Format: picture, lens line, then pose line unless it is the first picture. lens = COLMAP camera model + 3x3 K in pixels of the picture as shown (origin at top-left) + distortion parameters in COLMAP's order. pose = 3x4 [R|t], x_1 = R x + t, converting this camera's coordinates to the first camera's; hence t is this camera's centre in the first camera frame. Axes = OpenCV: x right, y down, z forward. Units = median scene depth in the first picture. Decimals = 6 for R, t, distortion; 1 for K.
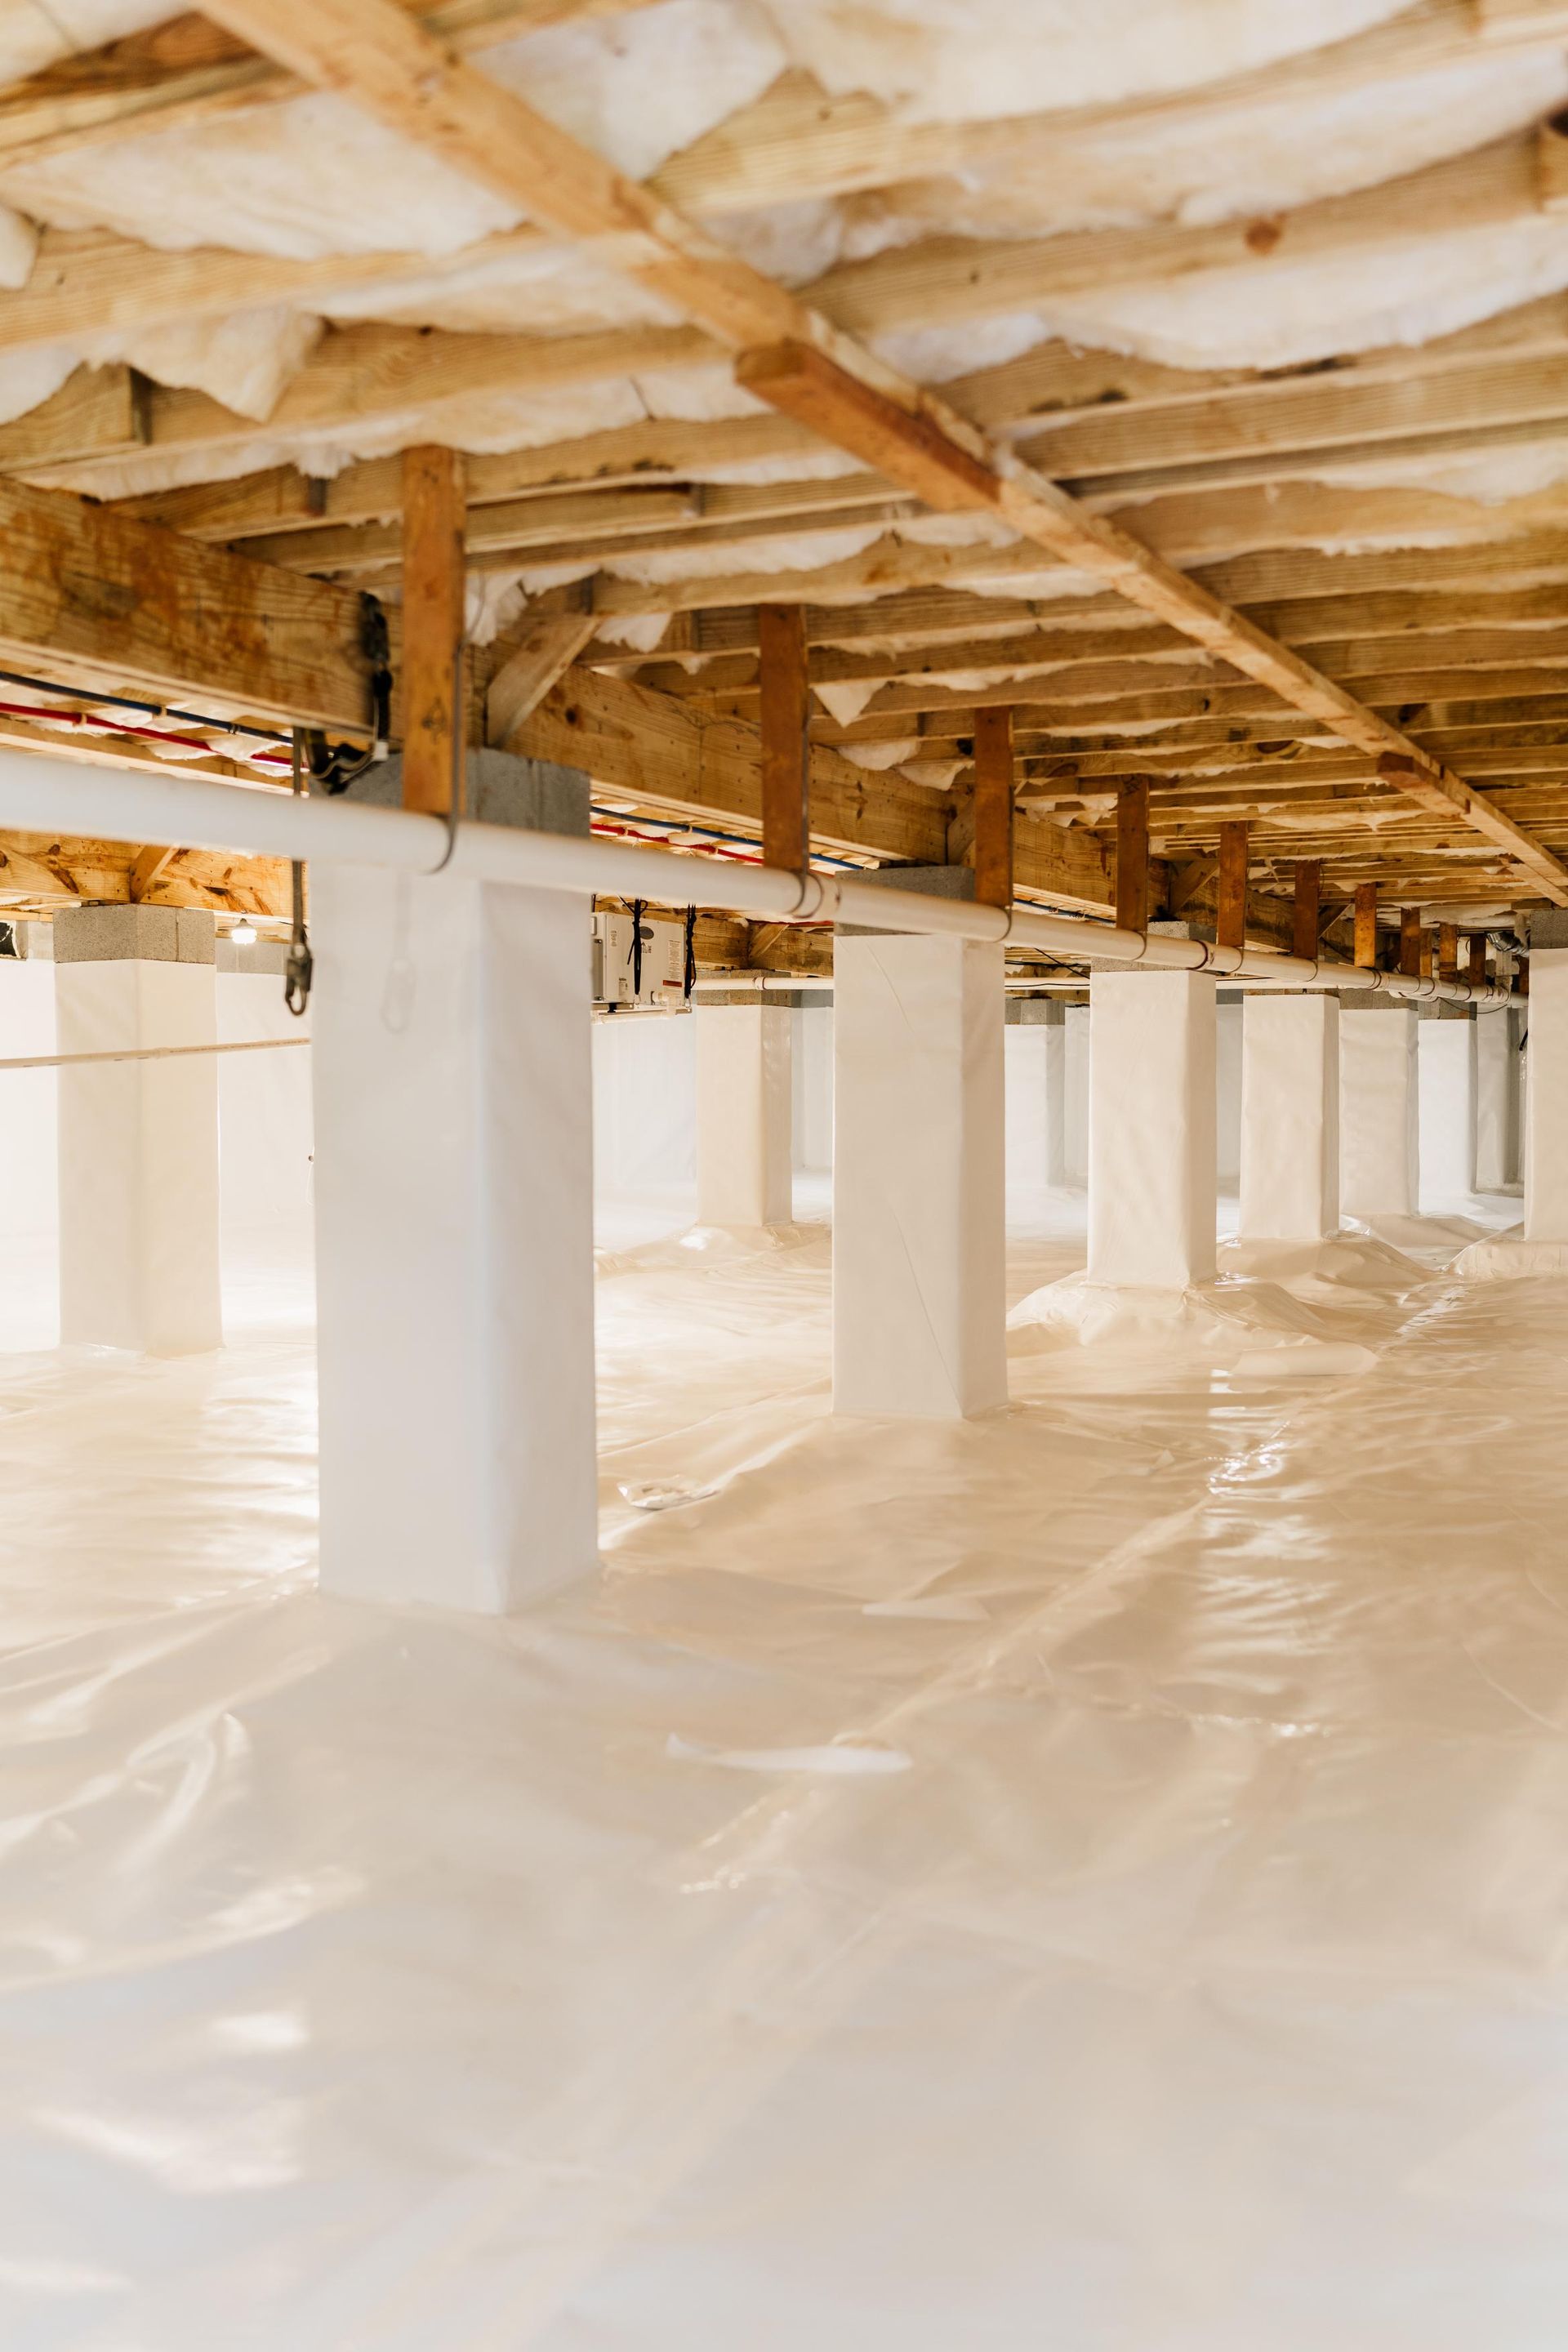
lens RADIAL K [[2174.9, 0, 788.5], [0, 2174.9, 1174.3], [0, 0, 1]] dist [-0.020838, 0.000000]
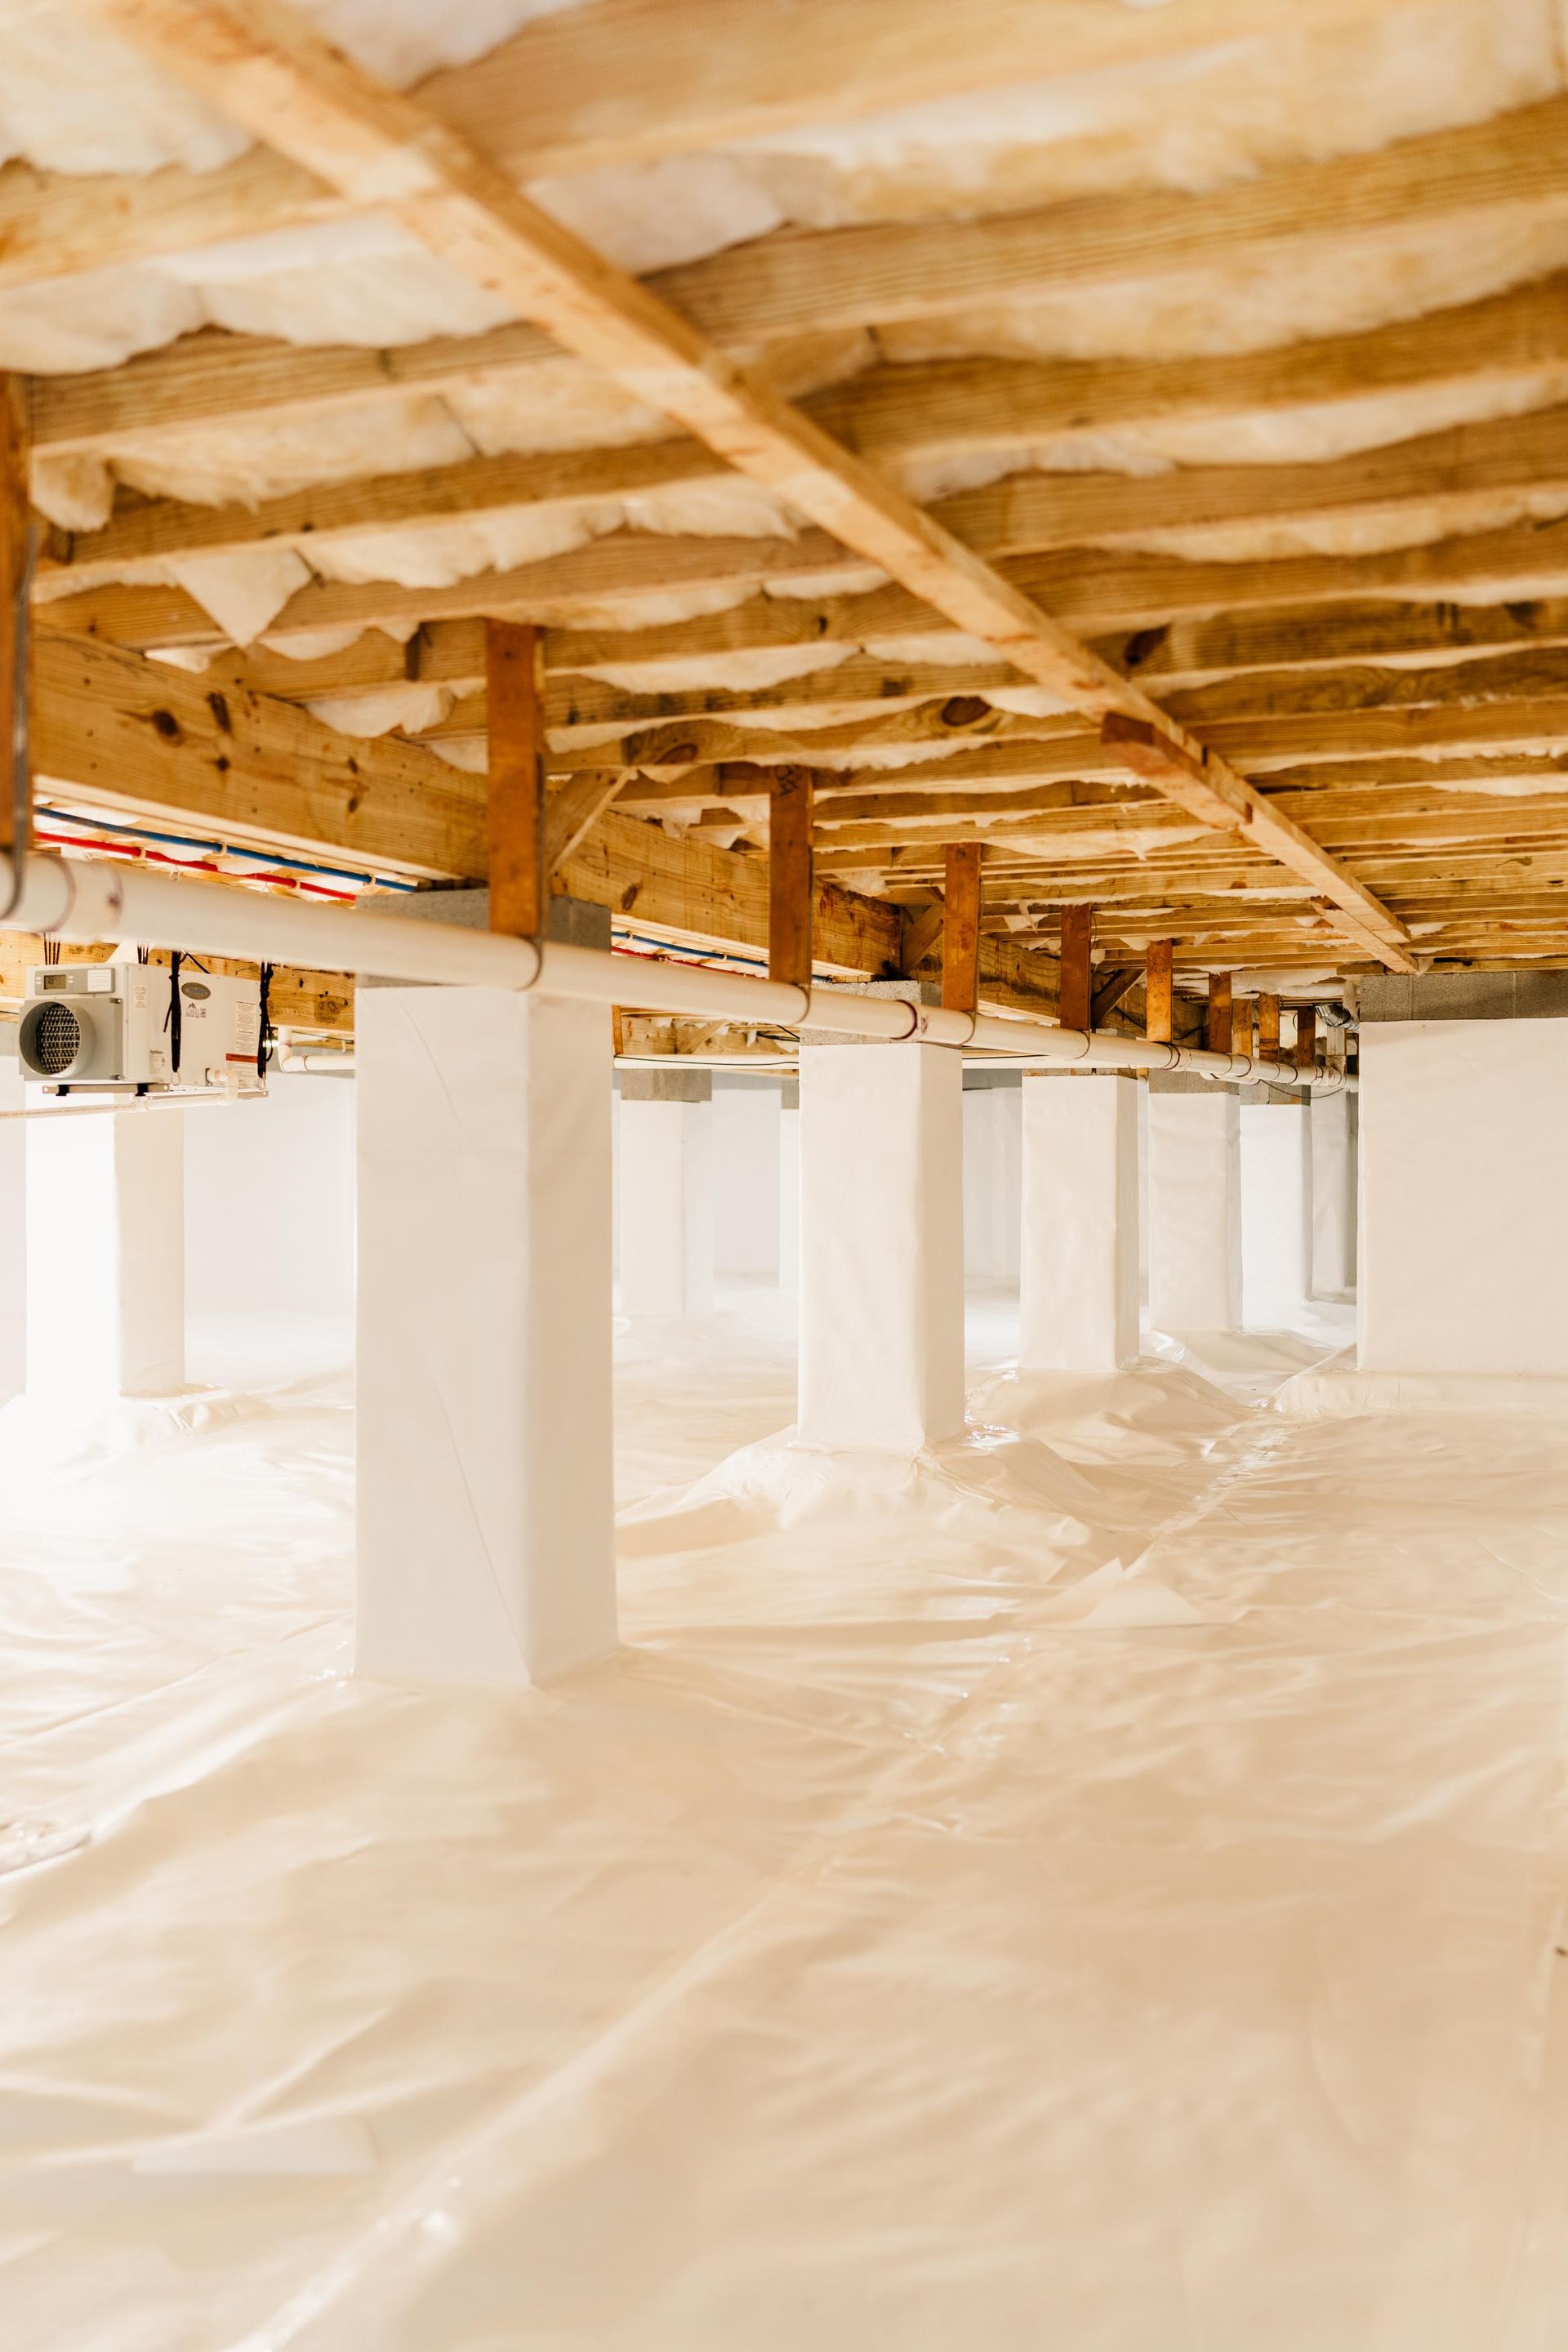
lens RADIAL K [[2174.9, 0, 782.7], [0, 2174.9, 1173.1], [0, 0, 1]] dist [-0.020838, 0.000000]
pose [[0.998320, -0.000080, 0.057939, 0.104236], [0.002305, 0.999262, -0.038340, -0.020350], [-0.057893, 0.038409, 0.997584, 0.262504]]
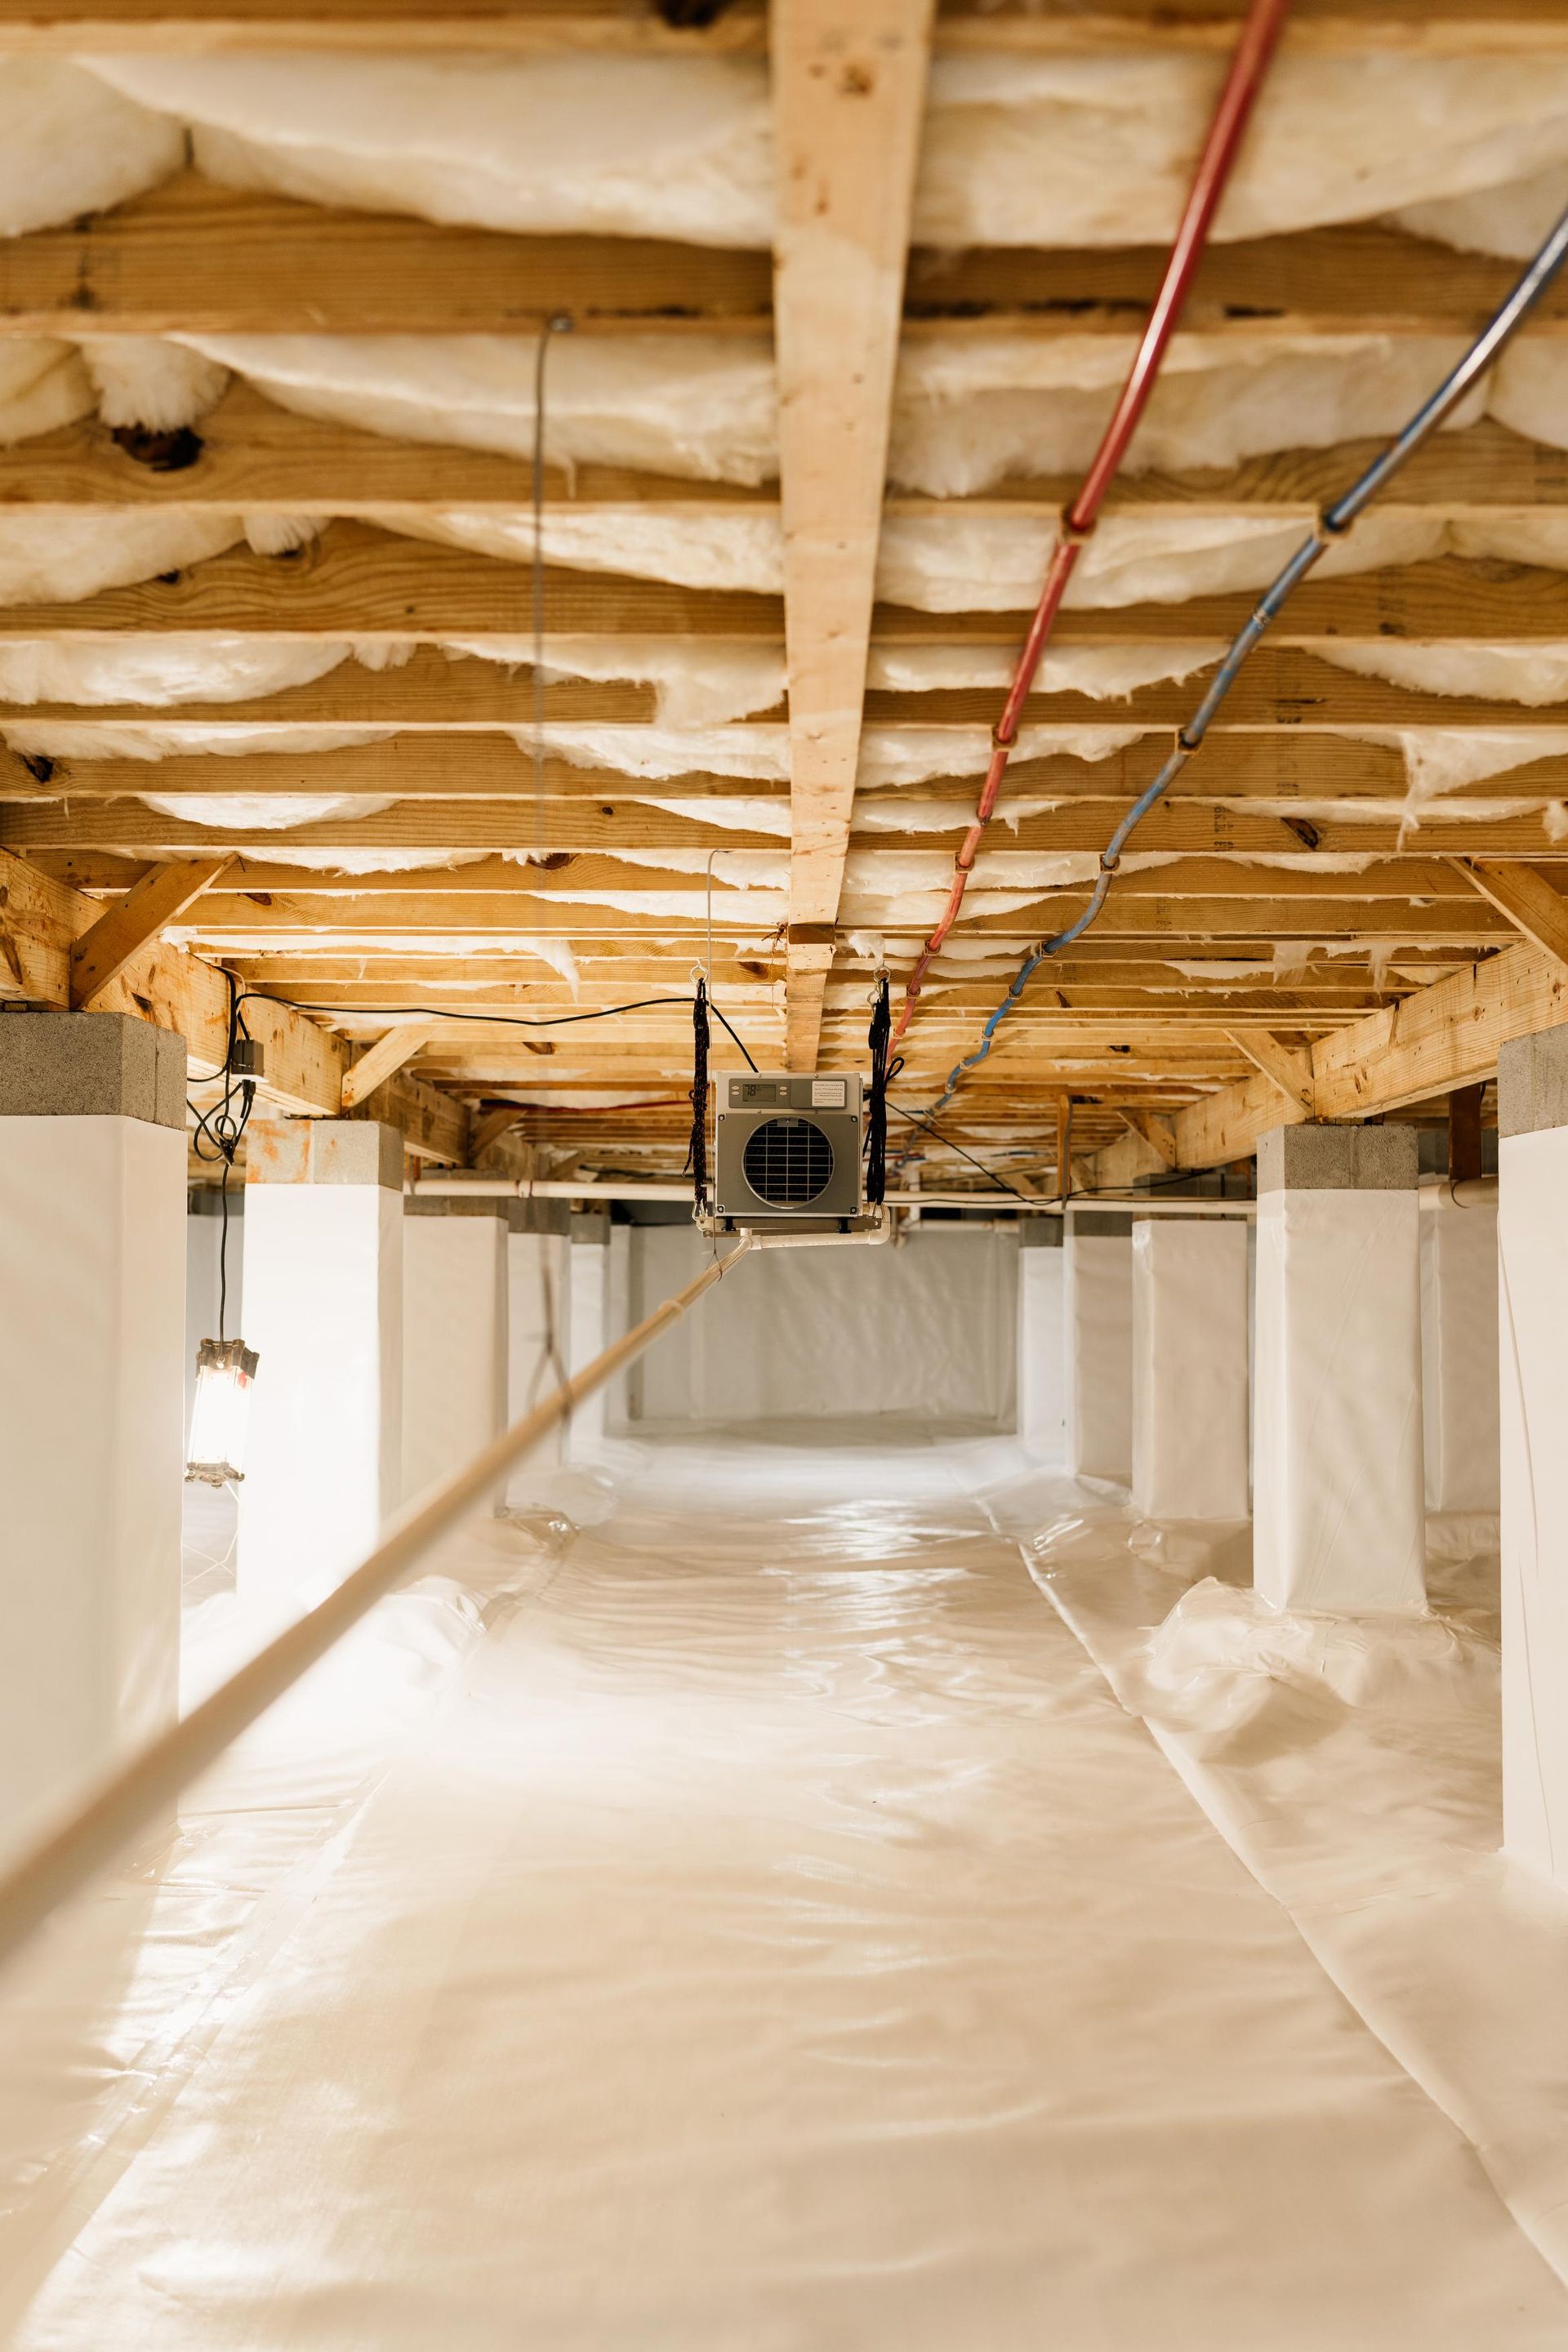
lens RADIAL K [[2174.9, 0, 782.9], [0, 2174.9, 1176.4], [0, 0, 1]] dist [-0.020838, 0.000000]
pose [[0.907802, 0.030369, 0.418299, -0.390643], [0.010202, 0.995481, -0.094413, -0.034143], [-0.419275, 0.089976, 0.903389, 0.476070]]
